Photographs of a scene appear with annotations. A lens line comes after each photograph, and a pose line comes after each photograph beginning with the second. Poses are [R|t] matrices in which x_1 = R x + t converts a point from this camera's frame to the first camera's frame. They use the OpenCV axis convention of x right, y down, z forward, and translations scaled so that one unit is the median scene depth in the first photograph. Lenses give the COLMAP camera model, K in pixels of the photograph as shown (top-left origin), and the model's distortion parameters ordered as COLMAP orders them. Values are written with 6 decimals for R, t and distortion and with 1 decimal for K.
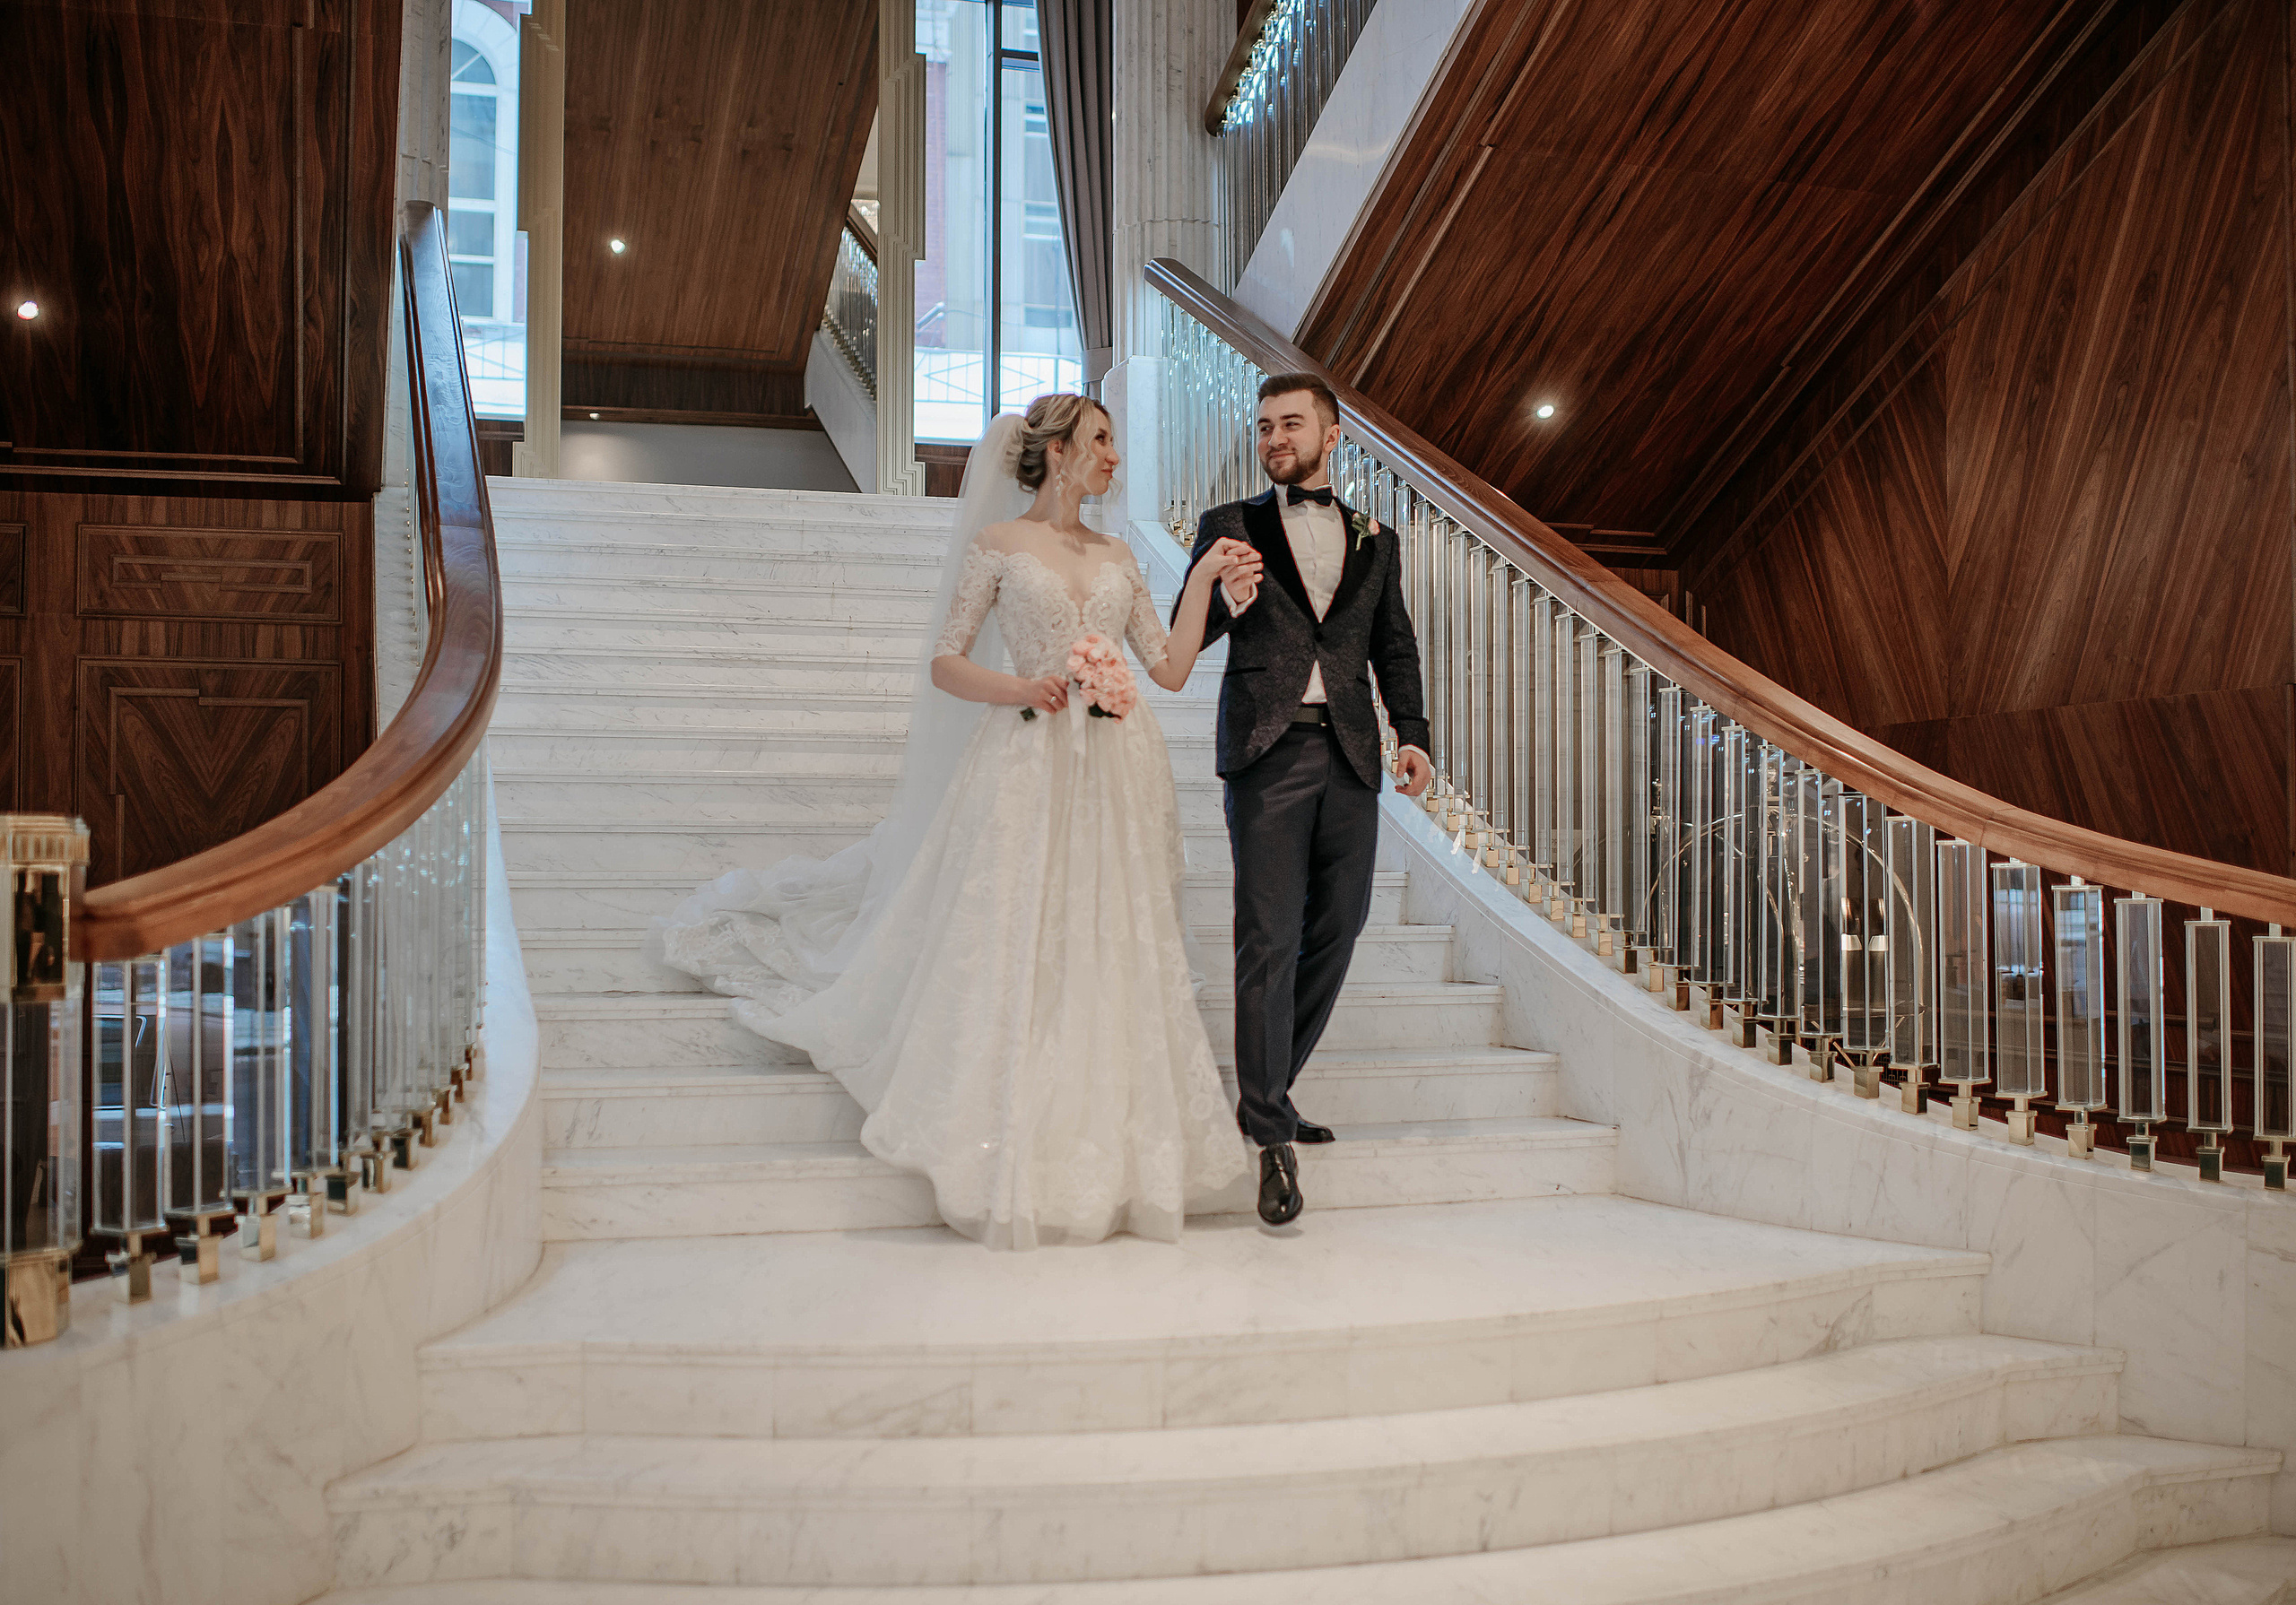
lens RADIAL K [[2459.2, 0, 1029.3], [0, 2459.2, 675.4], [0, 0, 1]] dist [-0.067032, 0.067350]
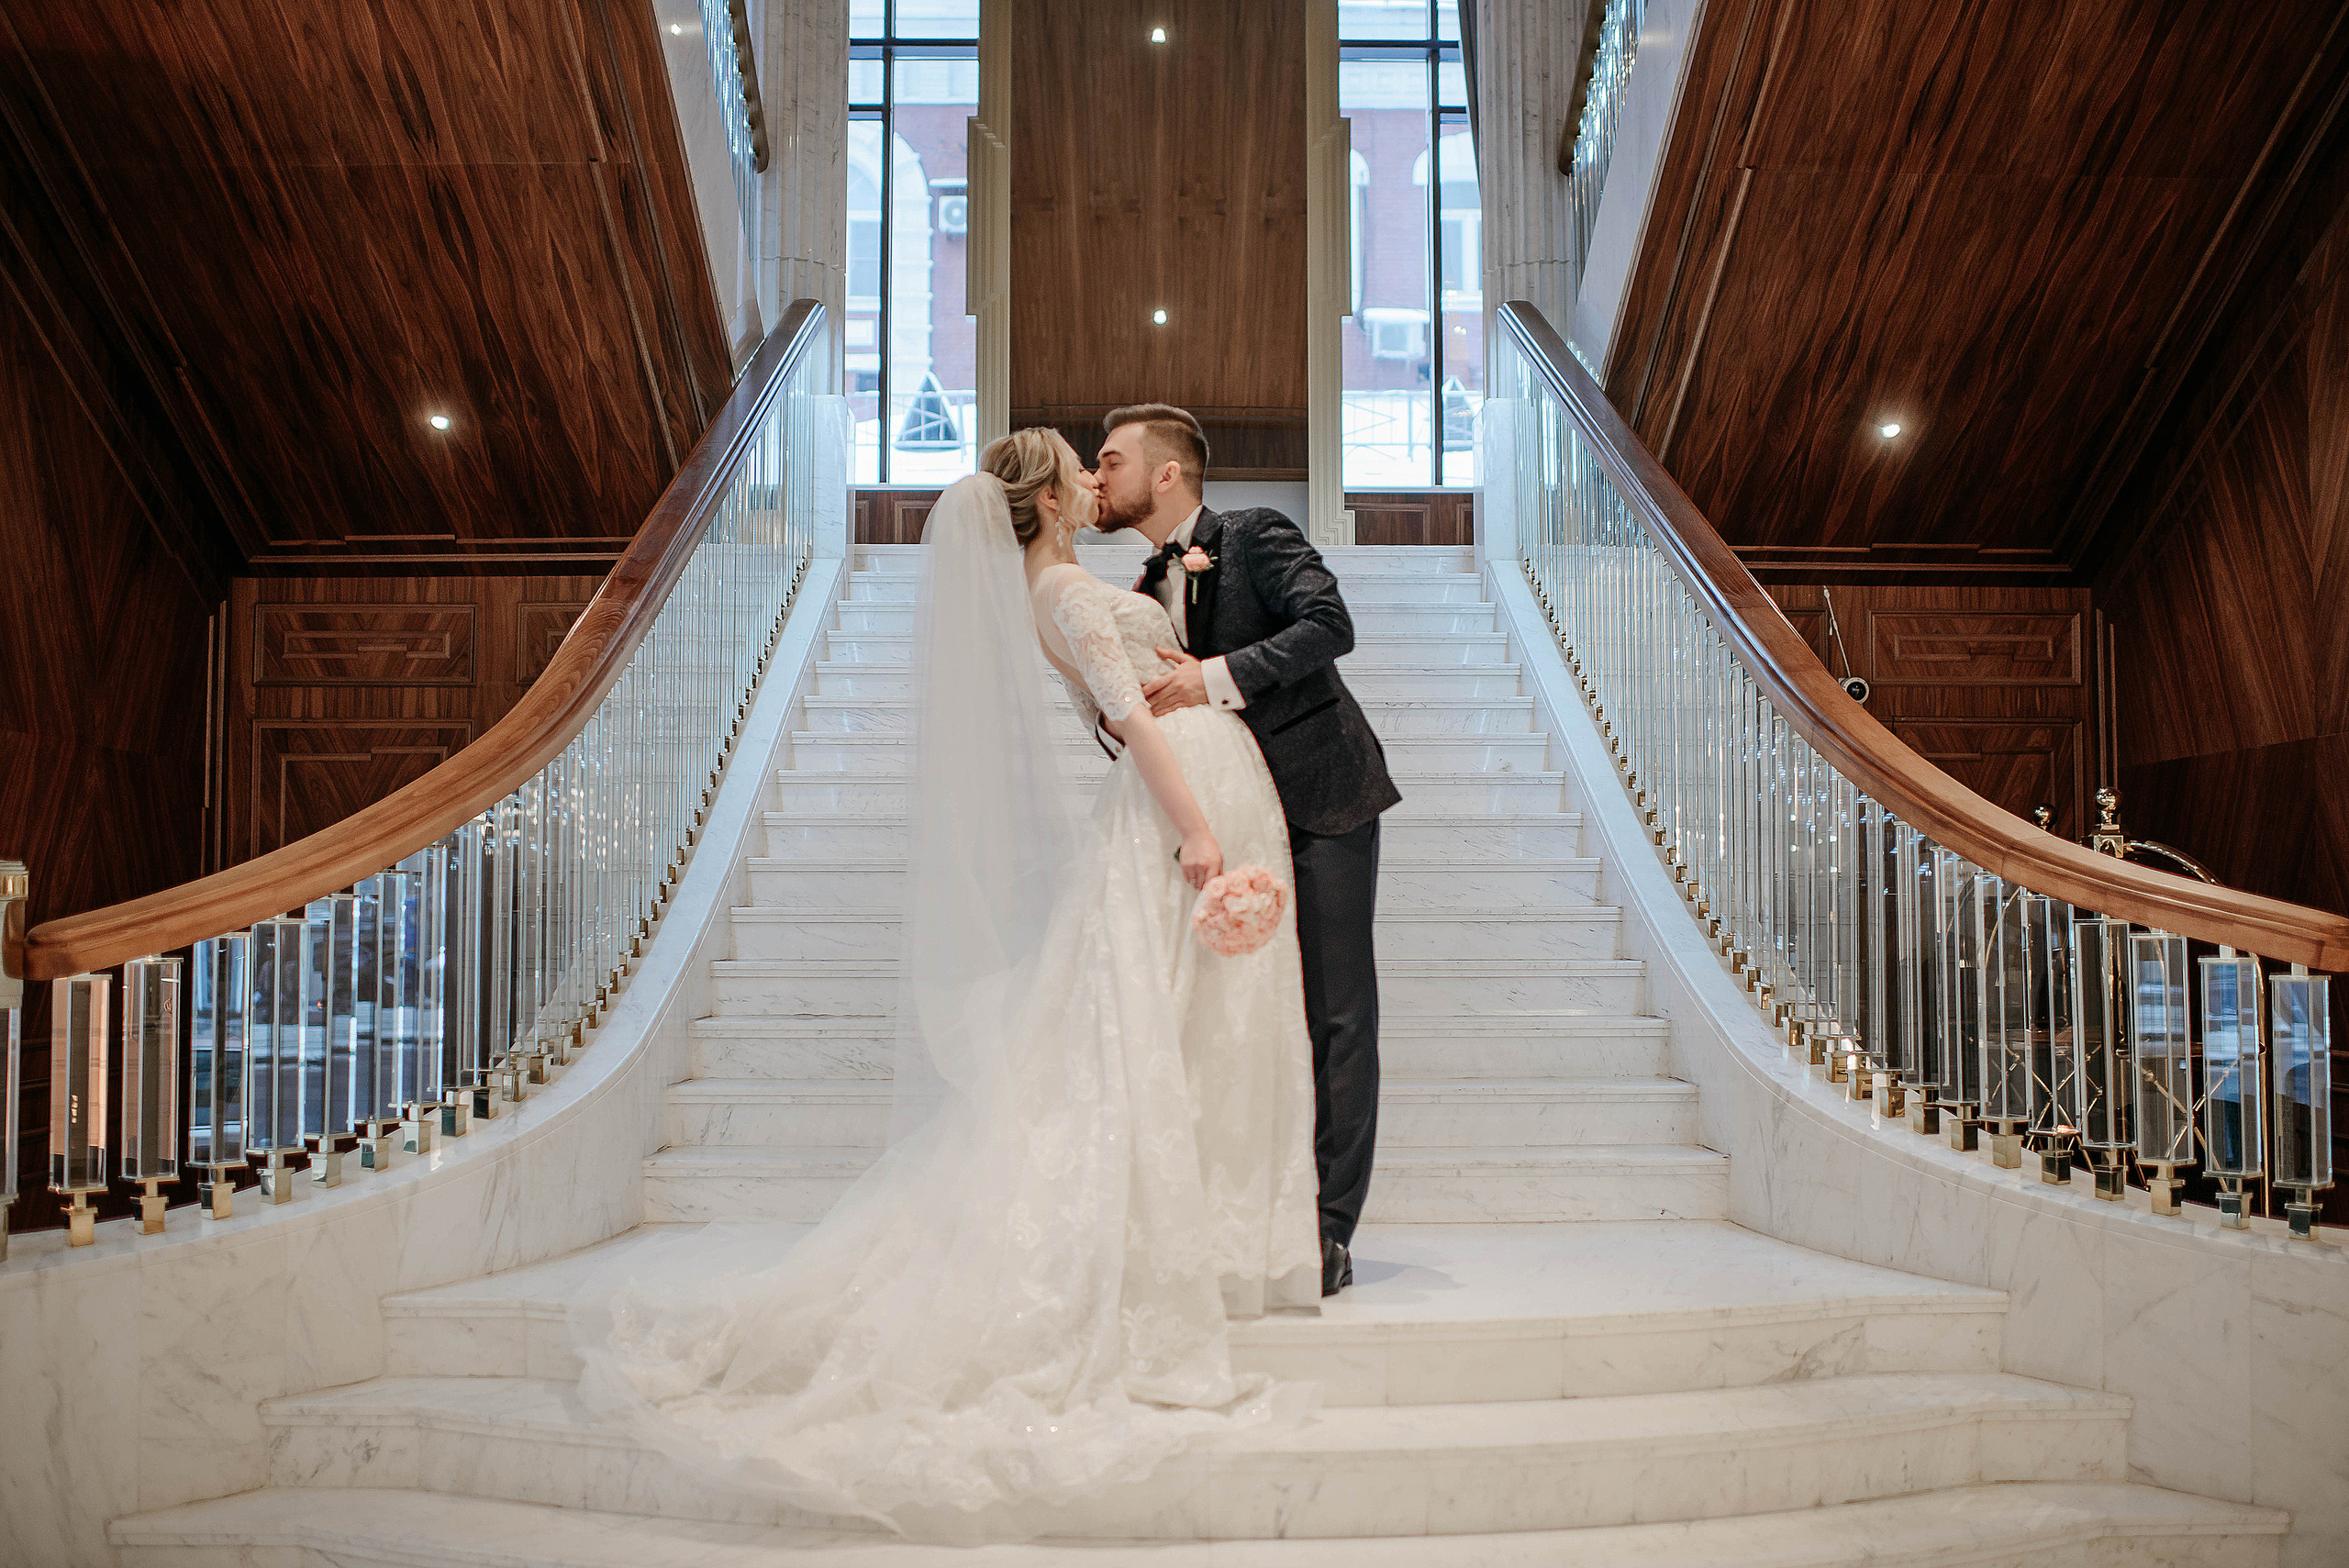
lens RADIAL K [[2425.1, 0, 1172.5], [0, 2425.1, 715.7], [0, 0, 1]] dist [-0.053712, 0.011123]
pose [[0.957257, -0.025155, -0.288142, 0.238400], [0.024134, 0.999684, -0.007097, 0.006561], [0.288229, -0.000160, 0.957561, -0.002257]]
